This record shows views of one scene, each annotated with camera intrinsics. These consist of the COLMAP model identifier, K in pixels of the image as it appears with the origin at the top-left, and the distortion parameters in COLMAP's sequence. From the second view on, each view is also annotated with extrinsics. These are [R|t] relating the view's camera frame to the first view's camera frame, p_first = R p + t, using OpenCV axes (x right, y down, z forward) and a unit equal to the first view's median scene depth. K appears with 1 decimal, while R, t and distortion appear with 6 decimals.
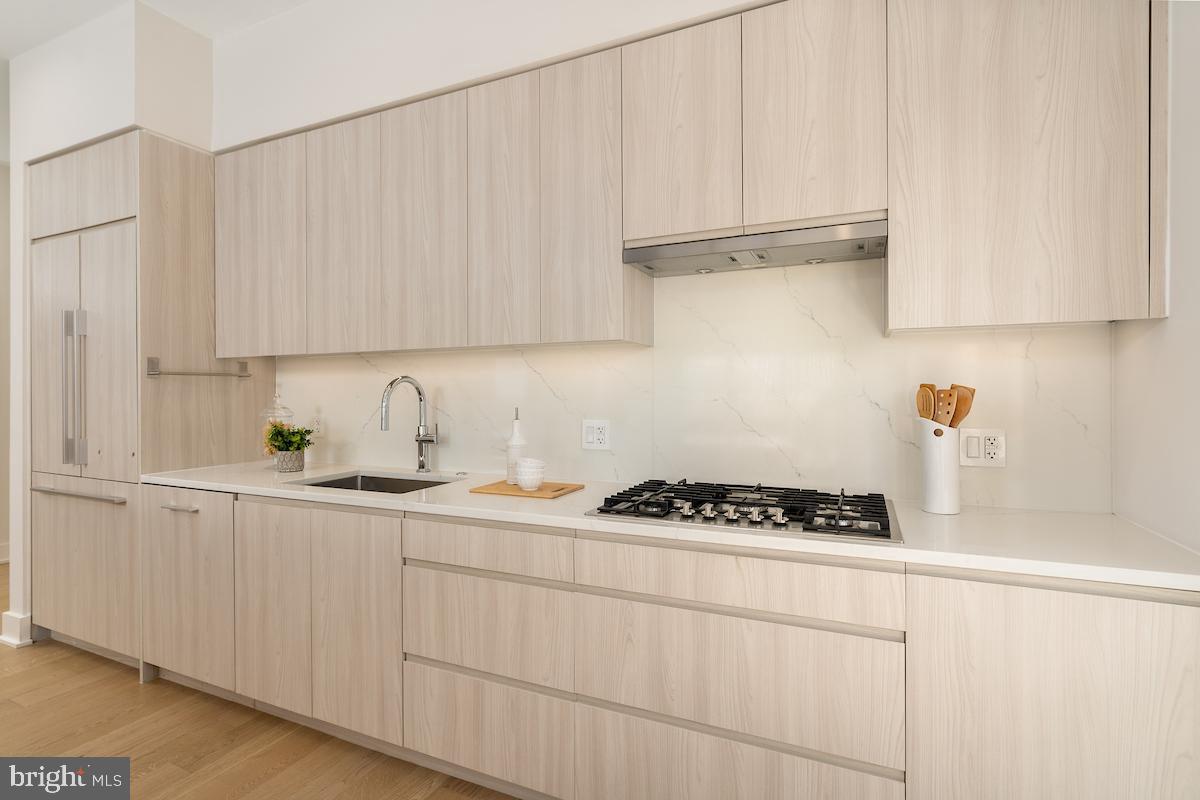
lens RADIAL K [[556.9, 0, 561.0], [0, 556.9, 384.4], [0, 0, 1]] dist [-0.003251, -0.000177]
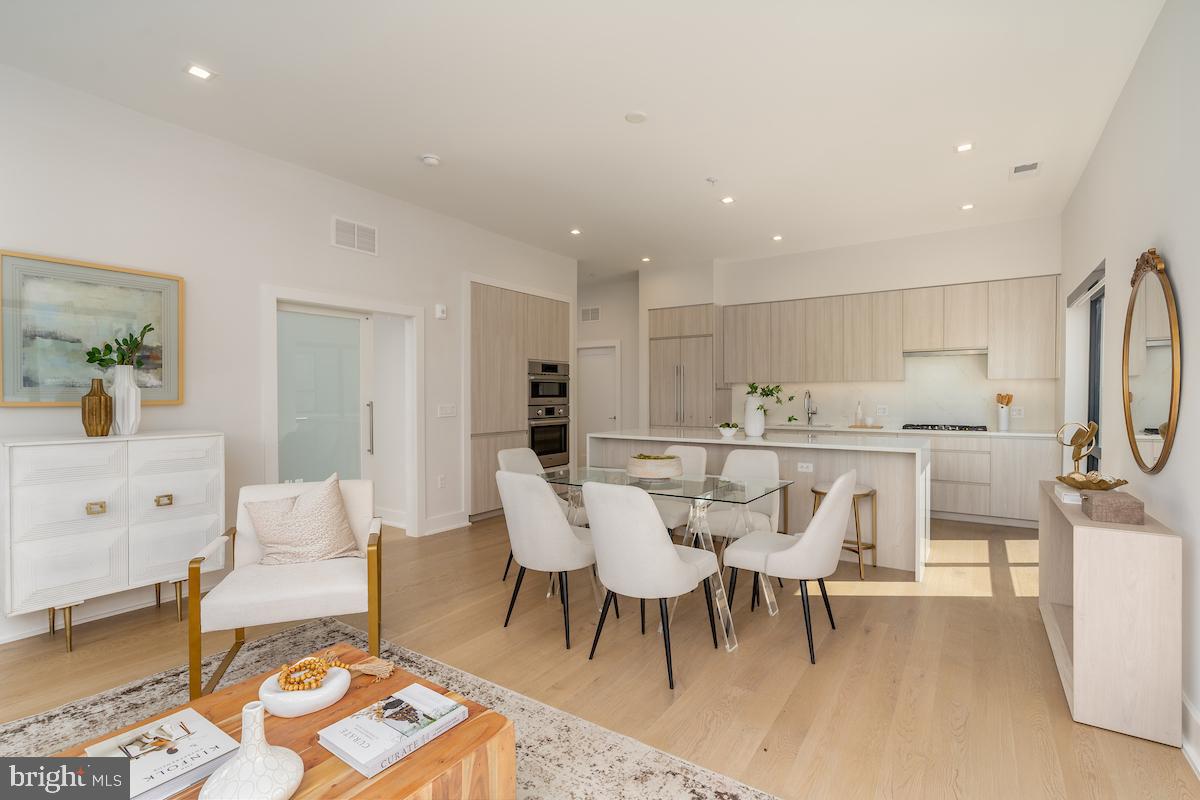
lens RADIAL K [[541.1, 0, 605.7], [0, 541.1, 400.5], [0, 0, 1]] dist [-0.002755, -0.000466]
pose [[0.995158, 0.003694, -0.098219, -1.446004], [-0.002233, 0.999885, 0.014980, -0.001928], [0.098263, -0.014688, 0.995052, -2.577134]]
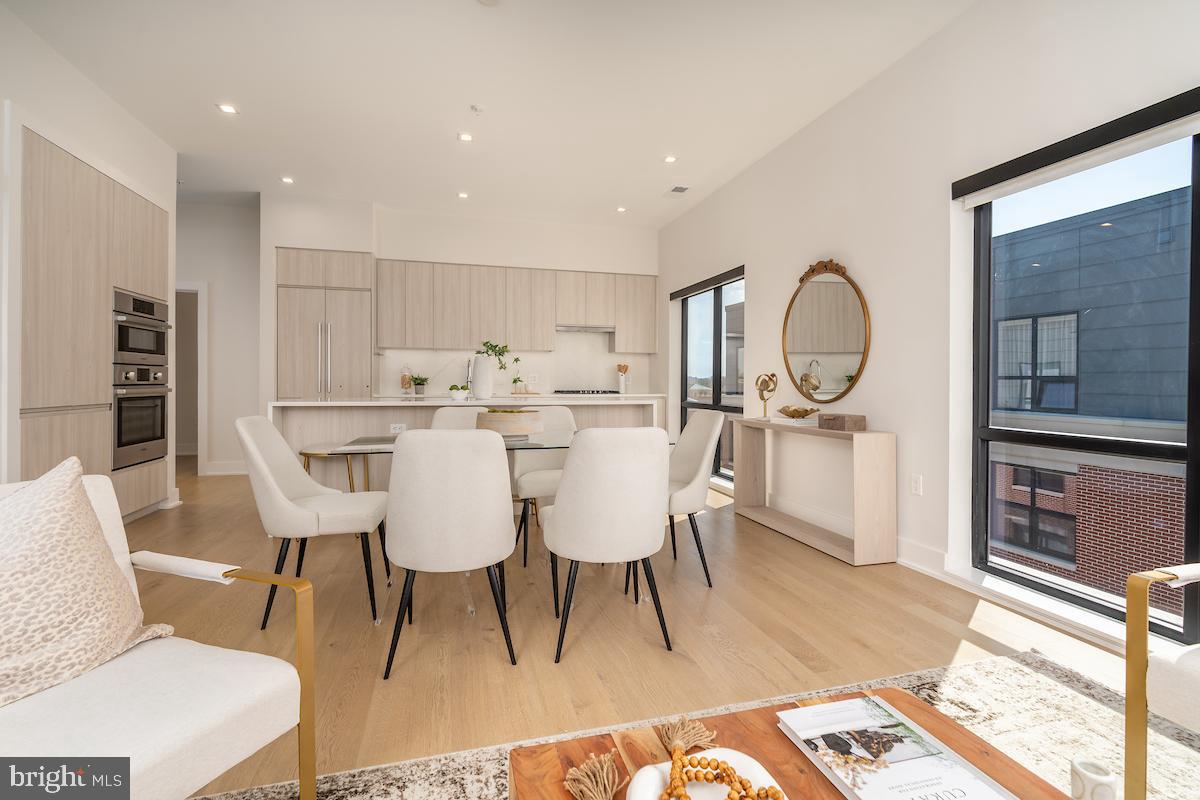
lens RADIAL K [[548.7, 0, 593.4], [0, 548.7, 380.4], [0, 0, 1]] dist [-0.002097, -0.000395]
pose [[0.727215, 0.011258, 0.686318, -2.417229], [-0.012199, 0.999920, -0.003476, 0.139276], [-0.686302, -0.005845, 0.727293, -1.990420]]
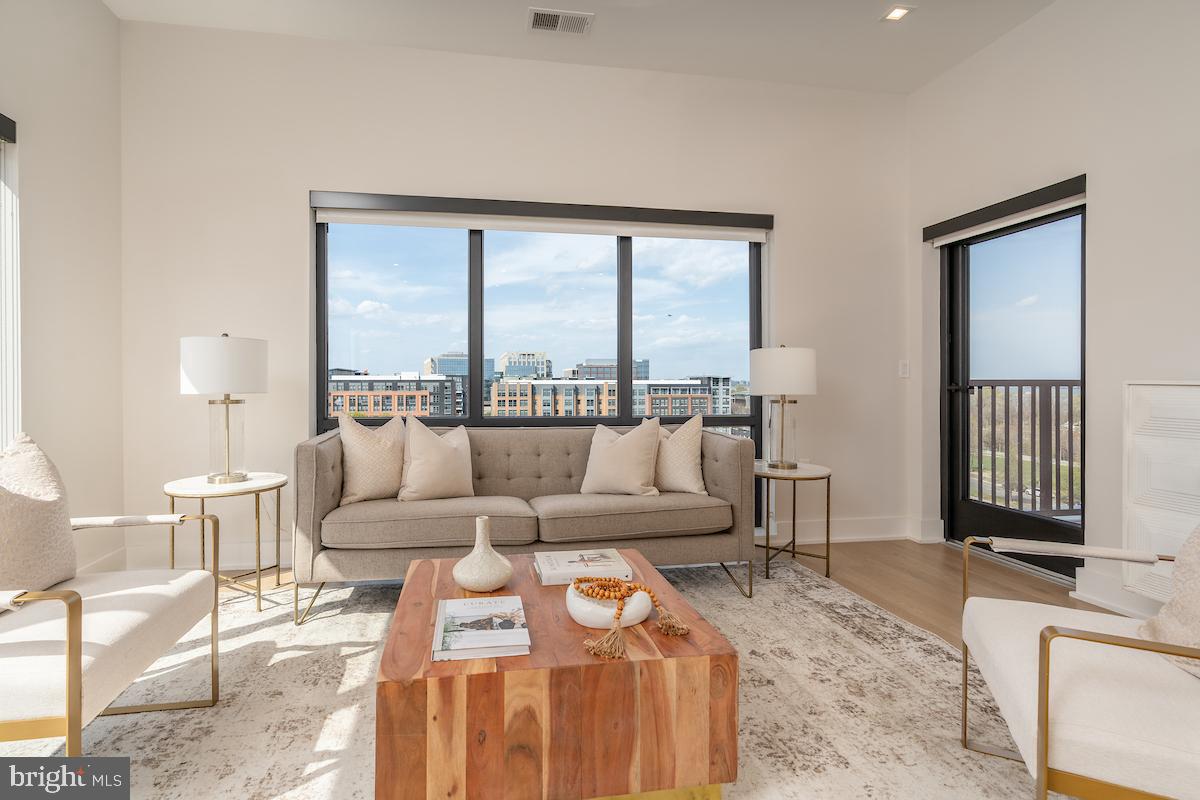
lens RADIAL K [[556.9, 0, 561.0], [0, 556.9, 384.4], [0, 0, 1]] dist [-0.003251, -0.000177]
pose [[-0.790317, 0.006448, -0.612664, -1.428943], [0.002237, 0.999968, 0.007638, 0.135986], [0.612694, 0.004666, -0.790306, -1.070985]]
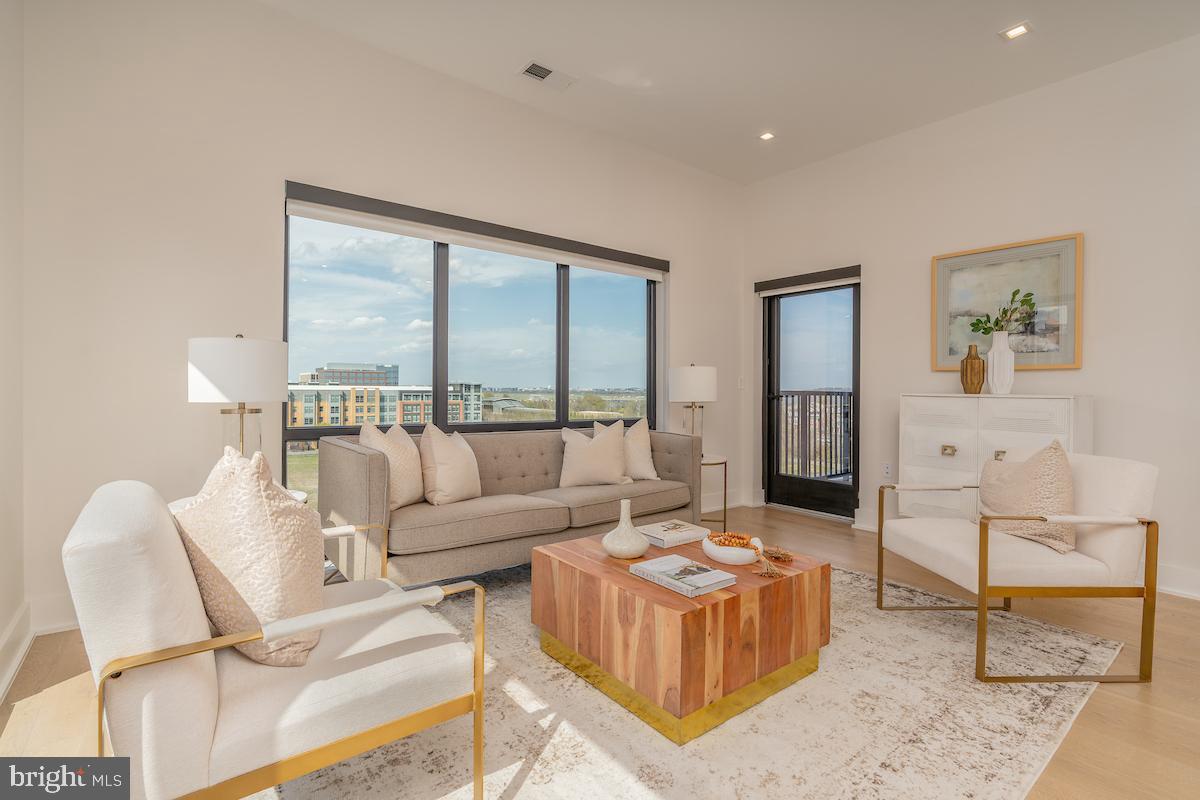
lens RADIAL K [[550.7, 0, 584.0], [0, 550.7, 389.3], [0, 0, 1]] dist [-0.002472, -0.000380]
pose [[-0.410169, -0.000376, -0.912010, -0.749759], [-0.008708, 0.999956, 0.003504, 0.128036], [0.911968, 0.009379, -0.410154, -1.529421]]
